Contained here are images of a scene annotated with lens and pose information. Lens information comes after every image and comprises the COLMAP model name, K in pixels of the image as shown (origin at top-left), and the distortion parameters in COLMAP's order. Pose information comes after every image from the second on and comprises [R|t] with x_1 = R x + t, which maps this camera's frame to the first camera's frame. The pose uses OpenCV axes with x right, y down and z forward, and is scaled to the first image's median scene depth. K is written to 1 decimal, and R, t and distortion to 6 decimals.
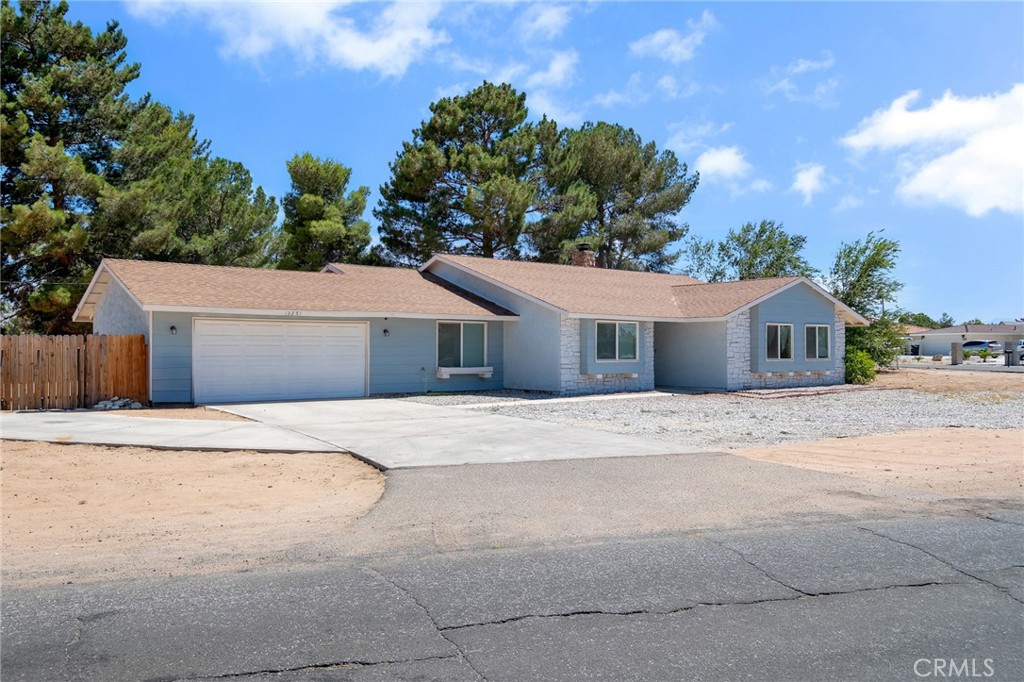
lens RADIAL K [[861.6, 0, 511.3], [0, 861.6, 339.0], [0, 0, 1]] dist [0.000351, 0.000541]
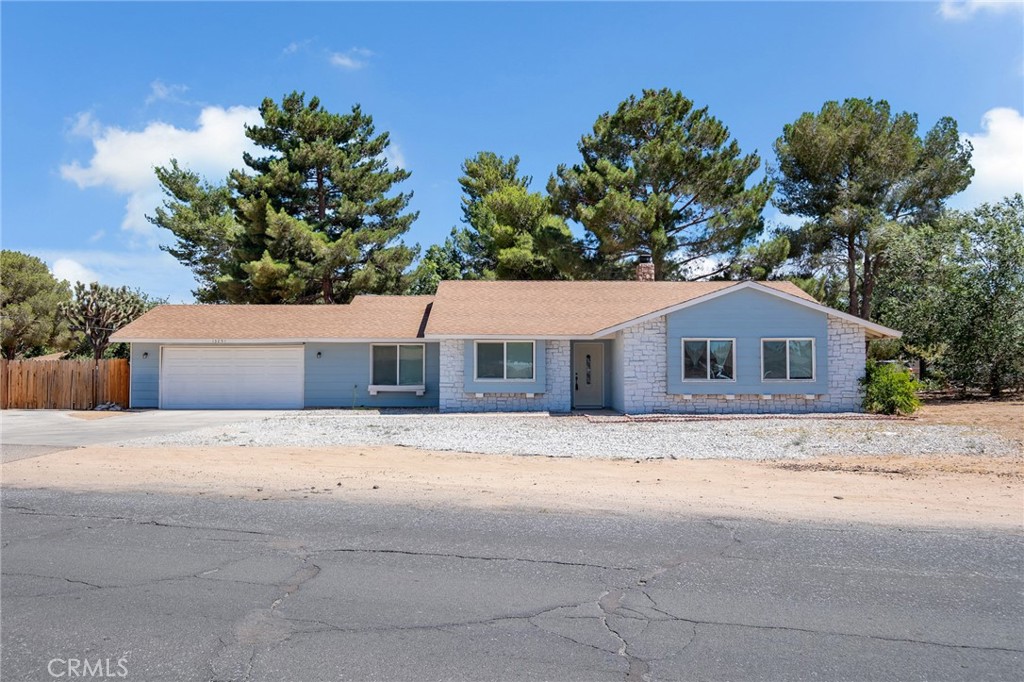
lens RADIAL K [[920.0, 0, 512.6], [0, 920.0, 344.9], [0, 0, 1]] dist [-0.057105, 0.000583]
pose [[0.793651, -0.016713, -0.608144, 0.769615], [0.008954, 0.999835, -0.015792, 0.001310], [0.608308, 0.007088, 0.793670, 0.151105]]
